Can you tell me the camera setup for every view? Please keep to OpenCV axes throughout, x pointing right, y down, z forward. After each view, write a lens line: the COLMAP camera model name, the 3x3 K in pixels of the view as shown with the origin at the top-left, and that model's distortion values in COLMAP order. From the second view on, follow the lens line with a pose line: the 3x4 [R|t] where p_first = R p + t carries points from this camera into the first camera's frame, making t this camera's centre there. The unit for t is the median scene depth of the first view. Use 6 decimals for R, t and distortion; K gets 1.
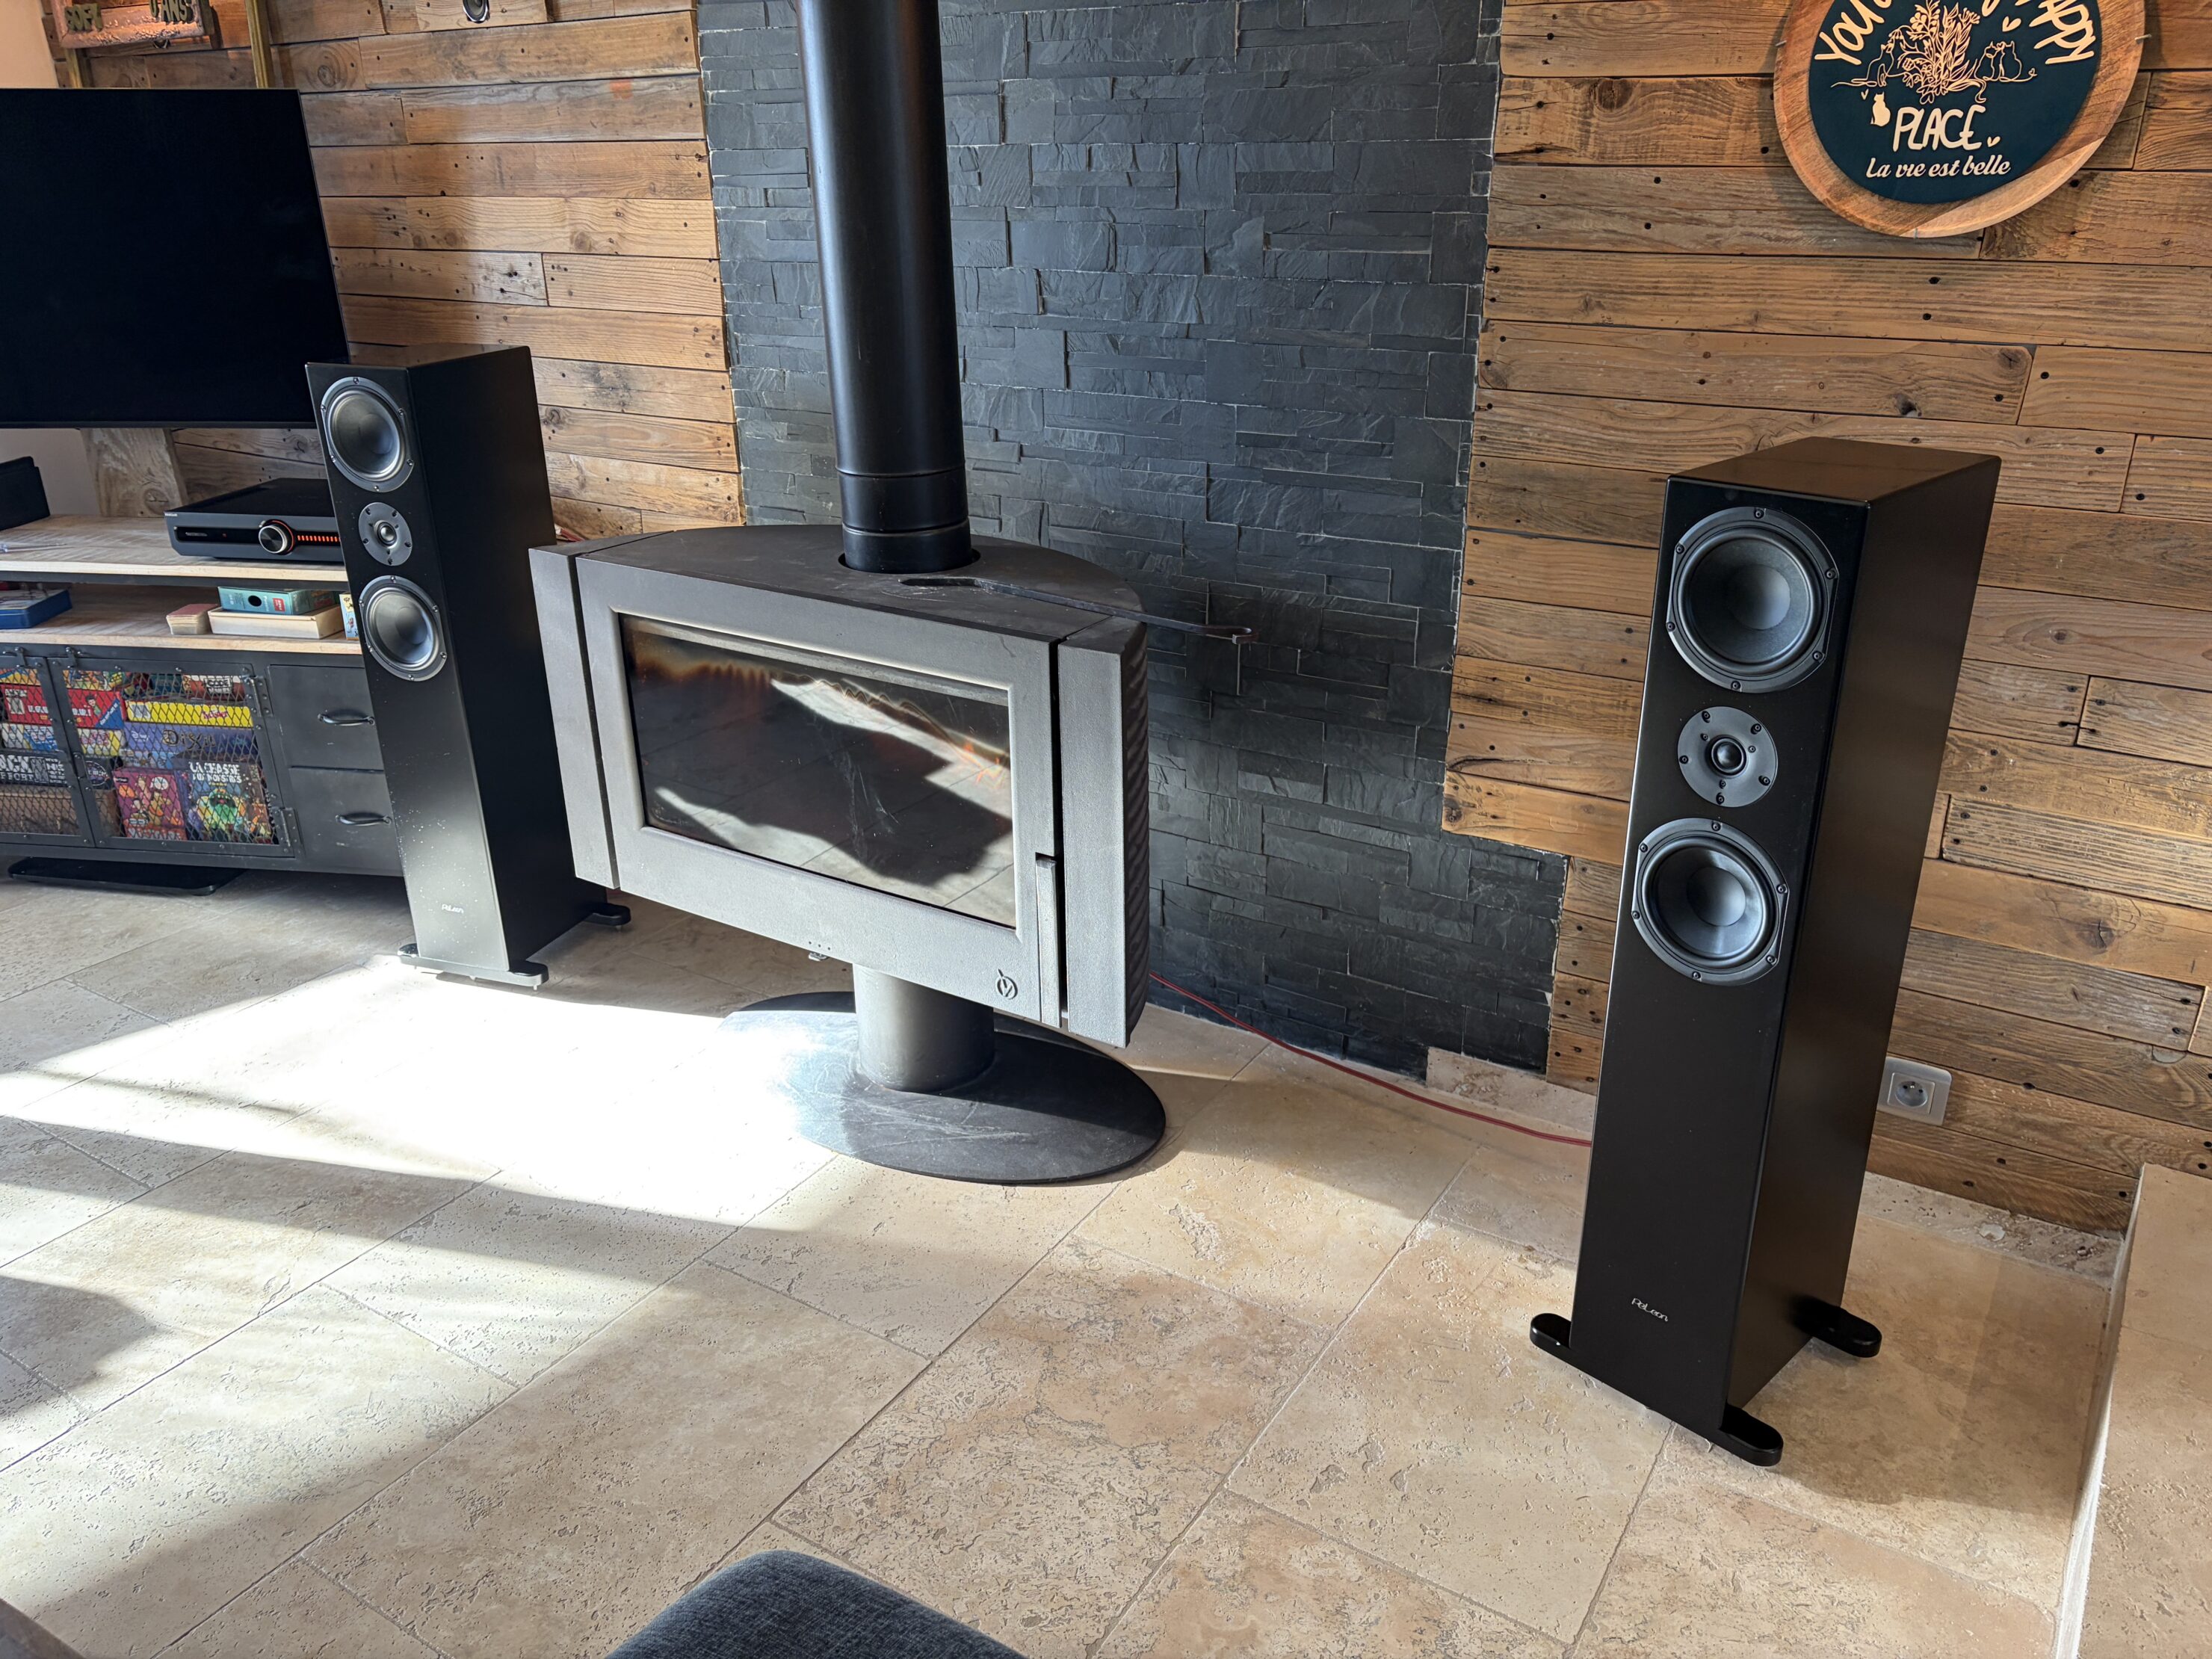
lens RADIAL K [[1687.5, 0, 1088.3], [0, 1687.5, 837.8], [0, 0, 1]] dist [0.032711, -0.036634]
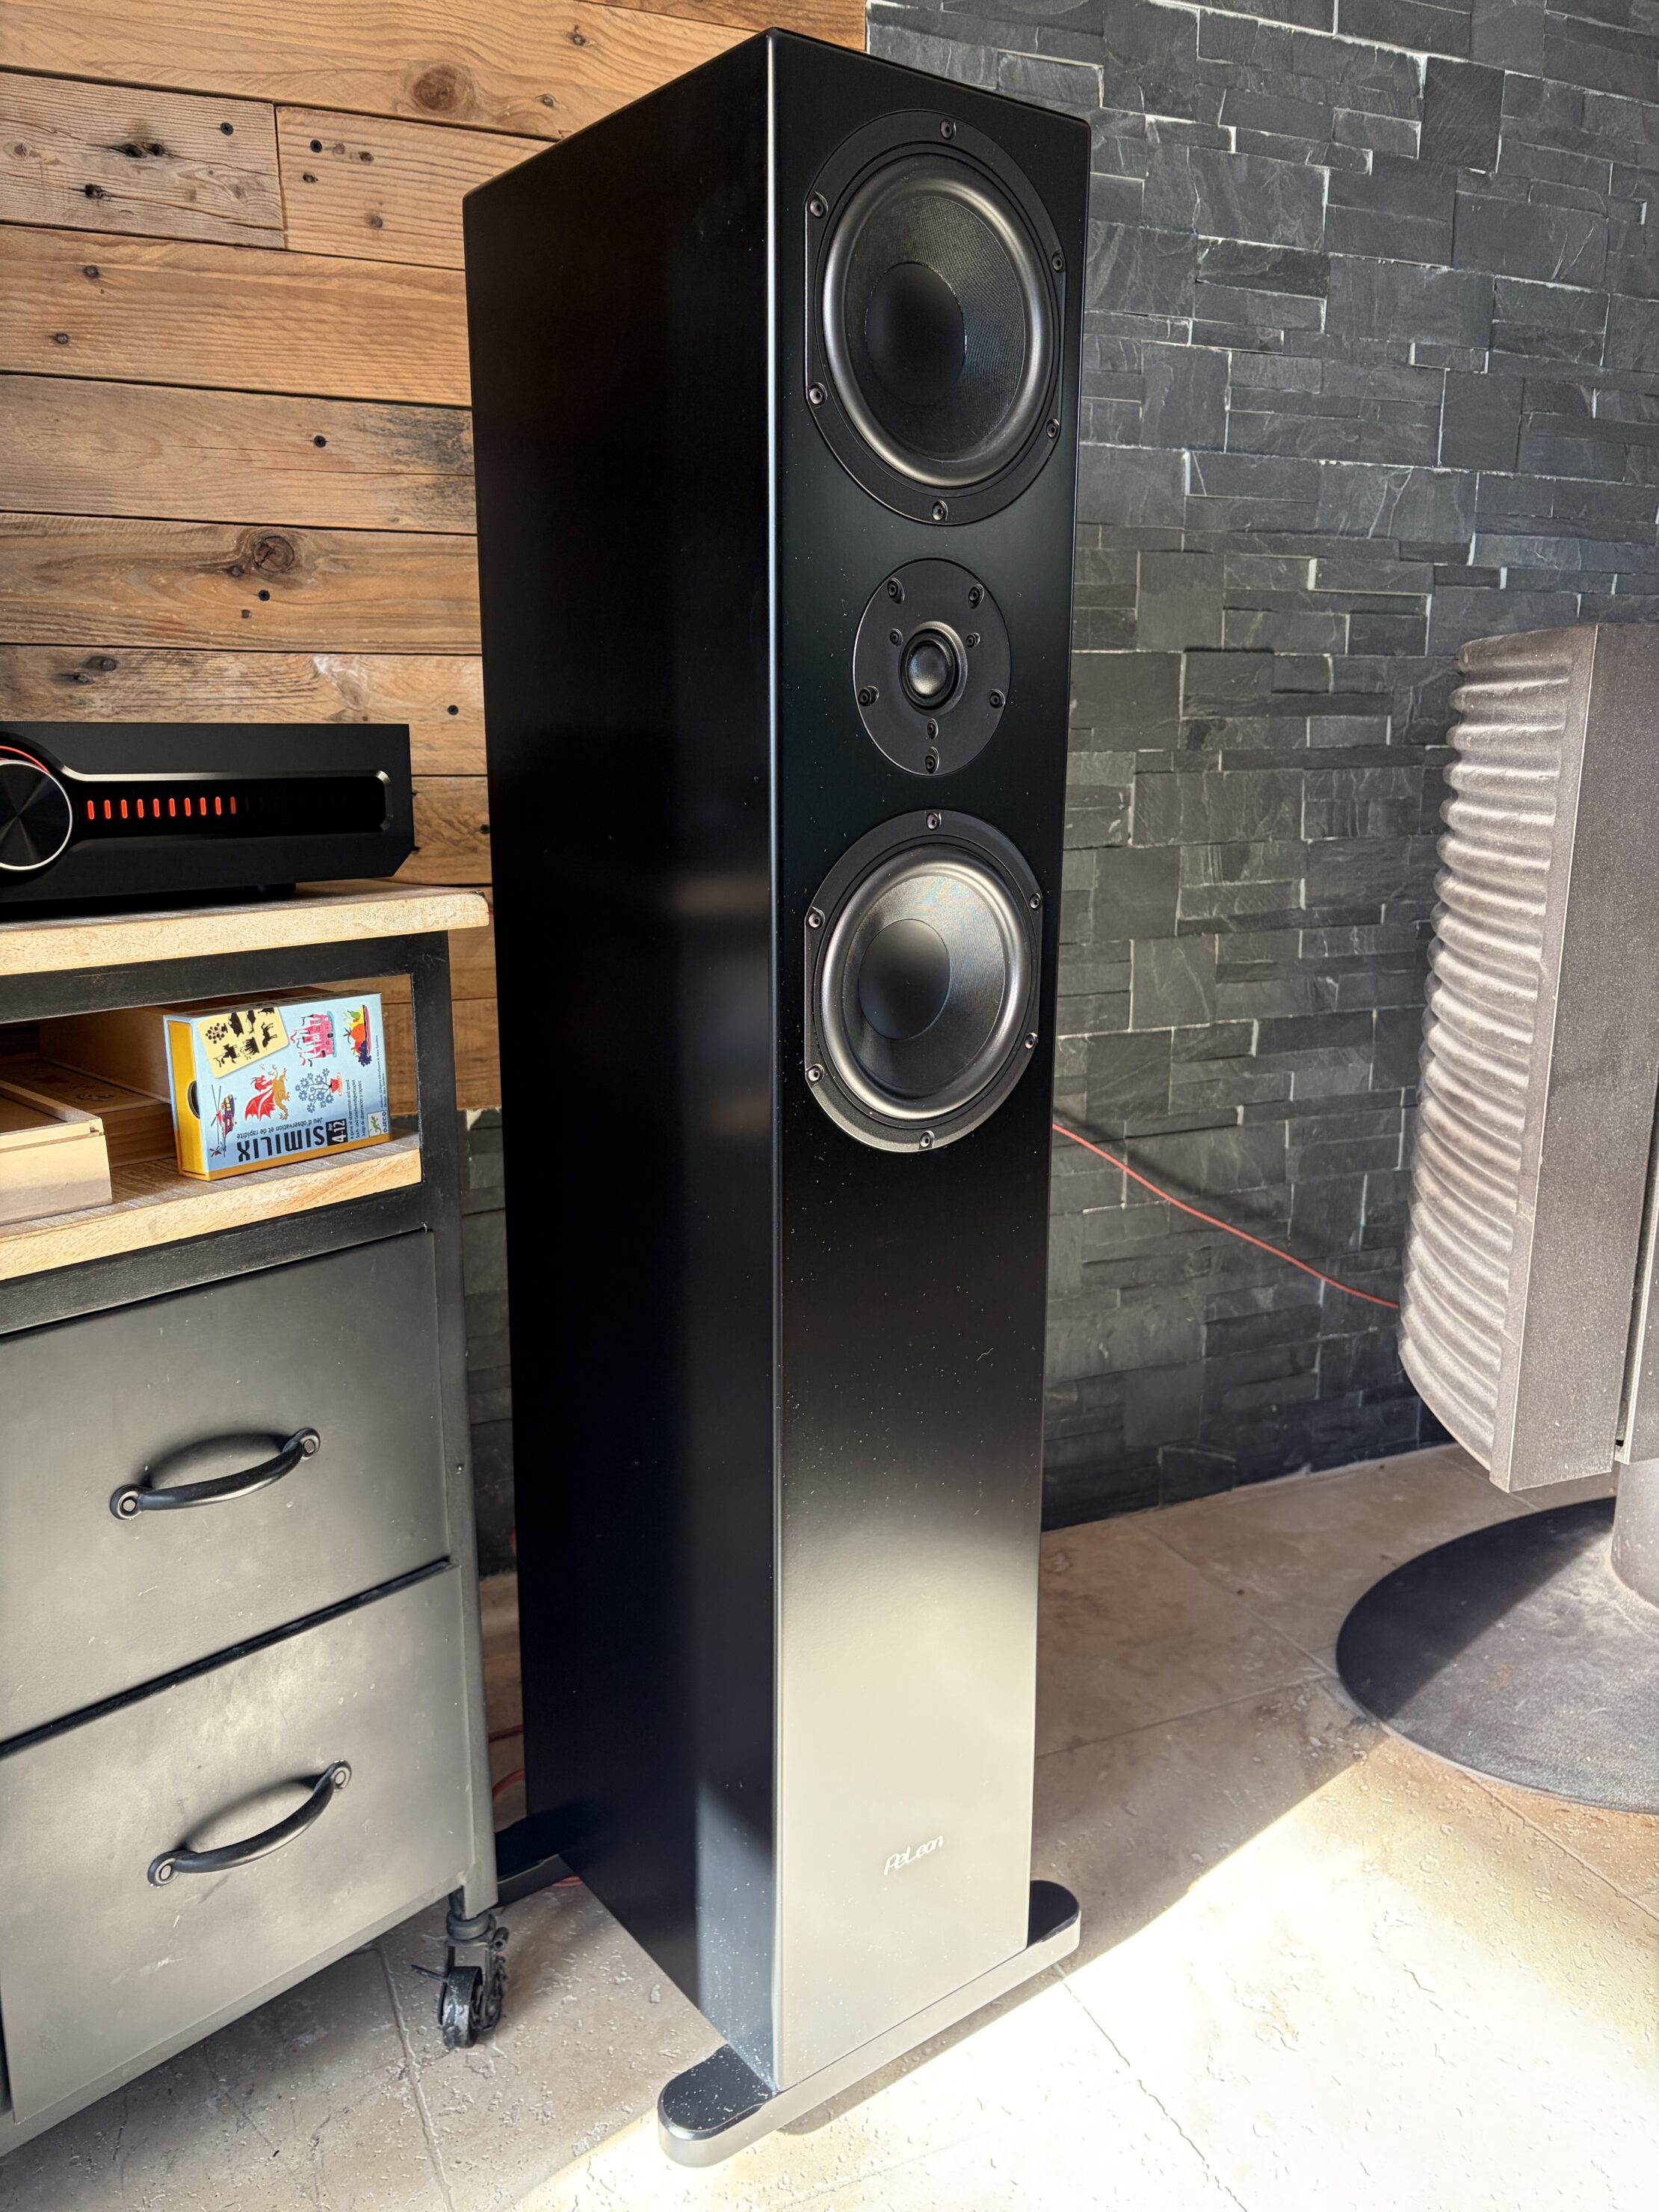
lens RADIAL K [[1687.5, 0, 824.4], [0, 1687.5, 1101.1], [0, 0, 1]] dist [0.032711, -0.036634]
pose [[0.552808, -0.167048, 0.816394, -0.770703], [0.309522, 0.950773, -0.015043, -0.119977], [-0.773692, 0.261008, 0.577300, 0.964201]]
